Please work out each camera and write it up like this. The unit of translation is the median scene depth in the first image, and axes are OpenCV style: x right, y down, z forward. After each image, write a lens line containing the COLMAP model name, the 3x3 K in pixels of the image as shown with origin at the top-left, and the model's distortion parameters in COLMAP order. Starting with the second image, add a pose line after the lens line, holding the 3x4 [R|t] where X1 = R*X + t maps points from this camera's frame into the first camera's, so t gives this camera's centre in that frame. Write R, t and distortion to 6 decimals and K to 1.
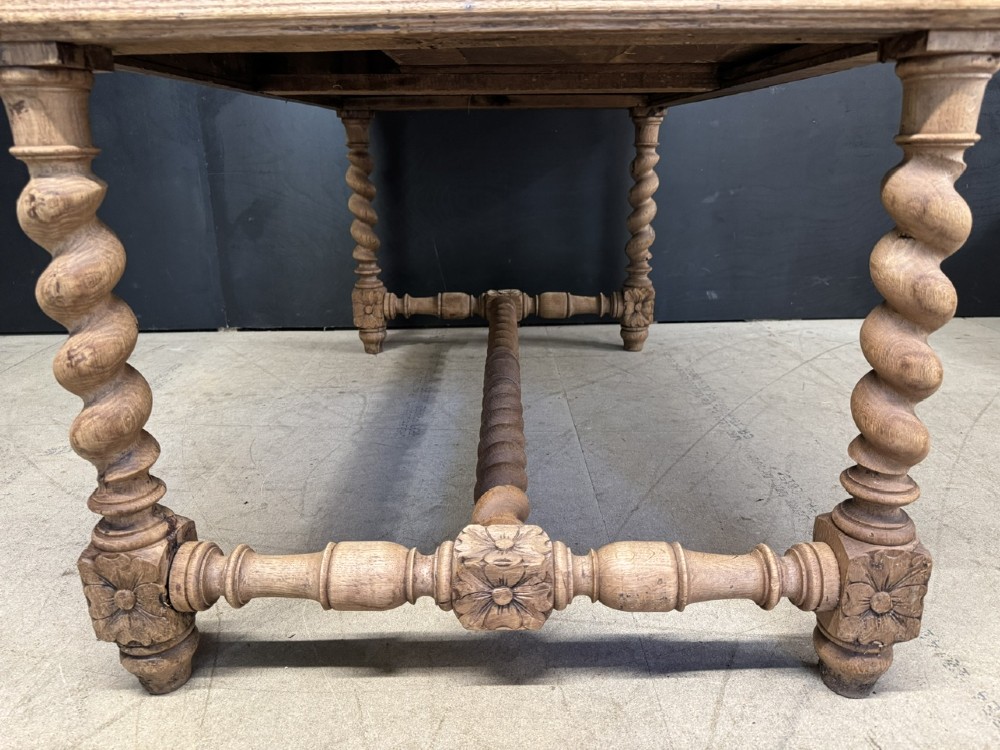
lens RADIAL K [[709.9, 0, 500.0], [0, 709.9, 375.0], [0, 0, 1]] dist [0.007773, -0.008173]
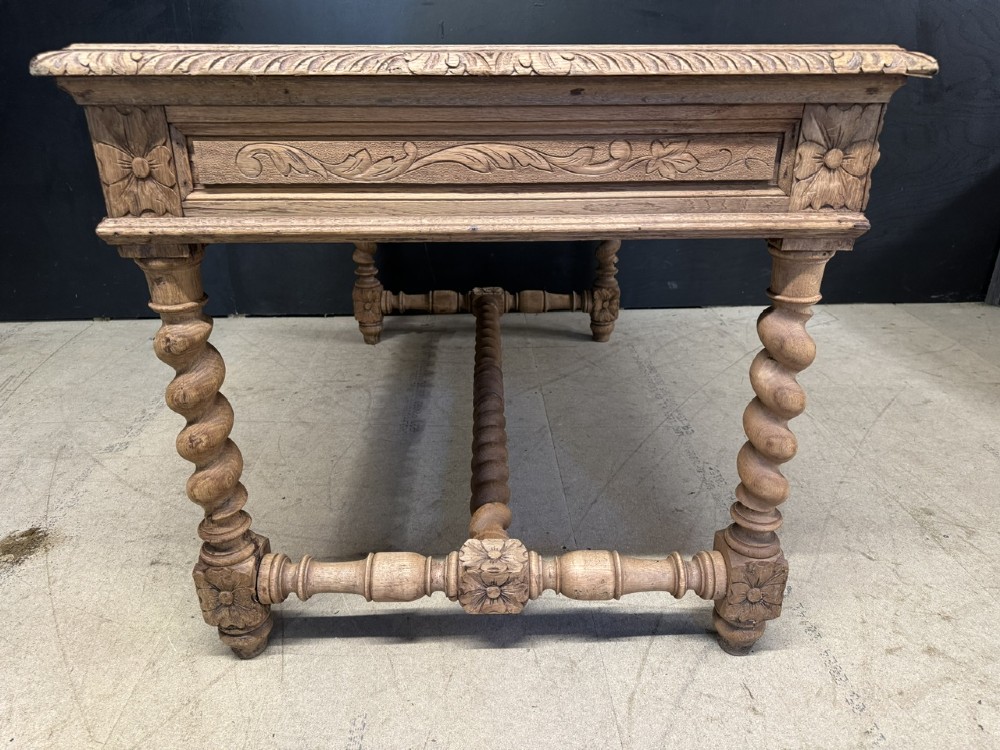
lens RADIAL K [[703.7, 0, 499.1], [0, 703.7, 378.0], [0, 0, 1]] dist [0.046210, -0.066605]
pose [[0.999582, -0.002078, 0.028836, -0.022879], [-0.000927, 0.994596, 0.103812, -0.240650], [-0.028896, -0.103796, 0.994179, -0.335818]]
